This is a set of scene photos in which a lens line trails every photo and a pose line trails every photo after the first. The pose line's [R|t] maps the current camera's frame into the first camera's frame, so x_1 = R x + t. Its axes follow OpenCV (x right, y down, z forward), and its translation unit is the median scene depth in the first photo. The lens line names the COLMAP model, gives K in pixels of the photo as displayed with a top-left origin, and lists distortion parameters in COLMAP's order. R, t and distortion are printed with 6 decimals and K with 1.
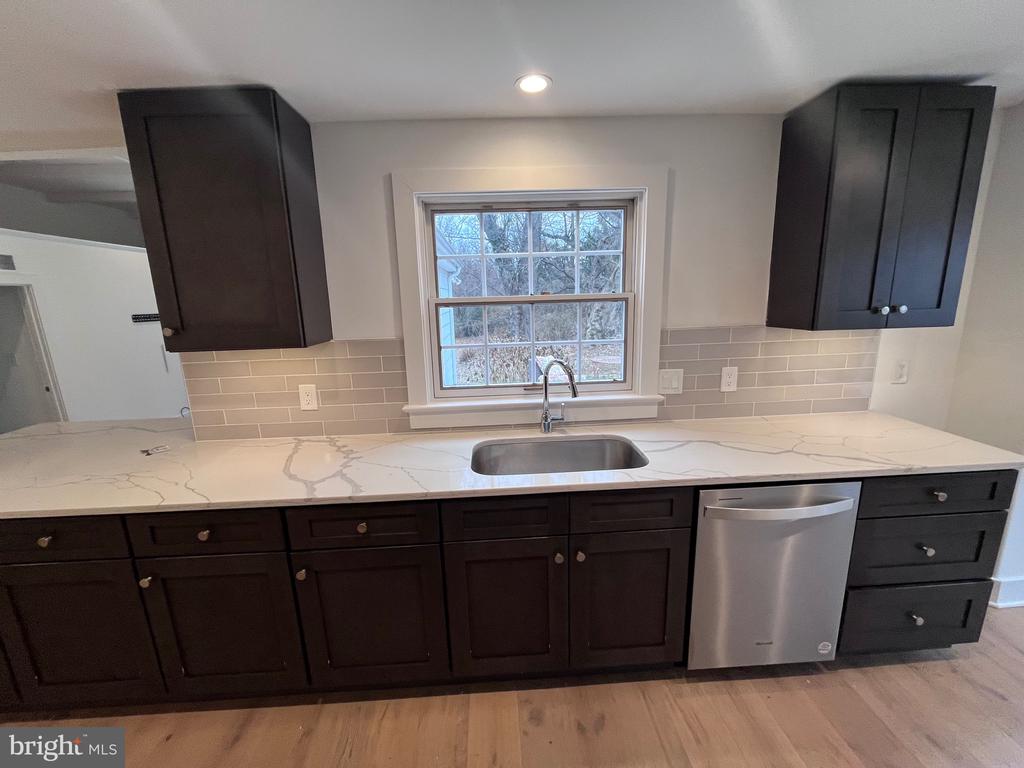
lens RADIAL K [[414.9, 0, 513.1], [0, 414.9, 383.0], [0, 0, 1]] dist [-0.010082, -0.000582]
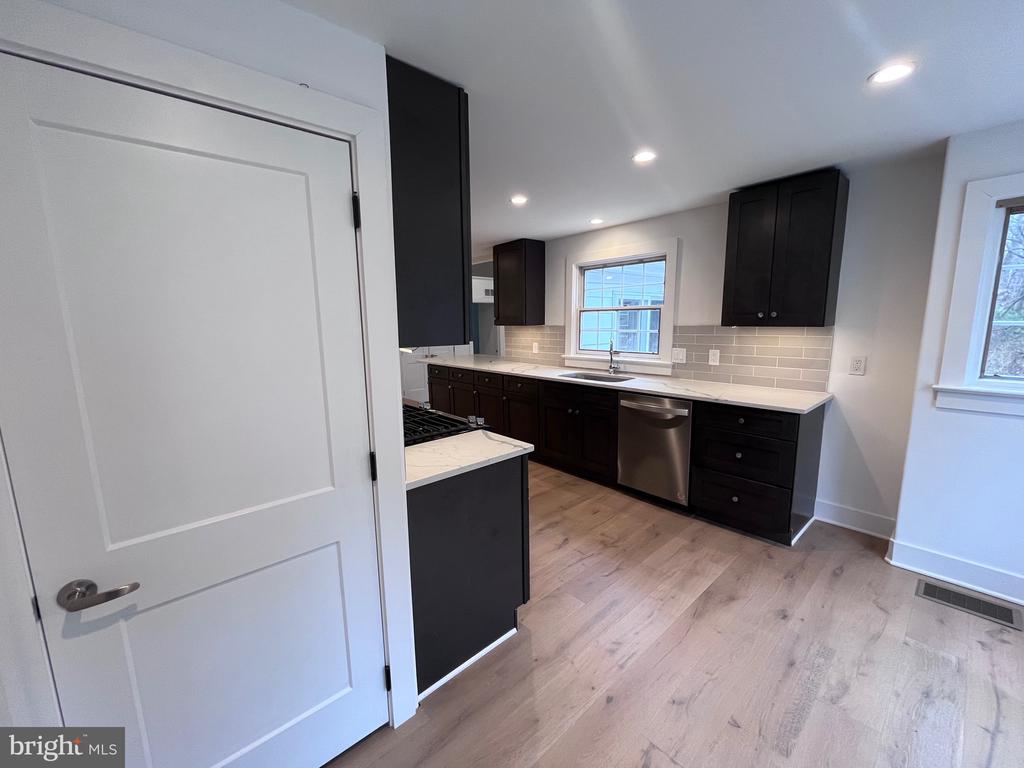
lens RADIAL K [[414.9, 0, 513.3], [0, 414.9, 385.4], [0, 0, 1]] dist [-0.010082, -0.000582]
pose [[0.627813, 0.141063, -0.765475, 1.344238], [-0.161891, 0.985599, 0.048851, 0.153863], [0.761343, 0.093255, 0.641608, -0.665592]]
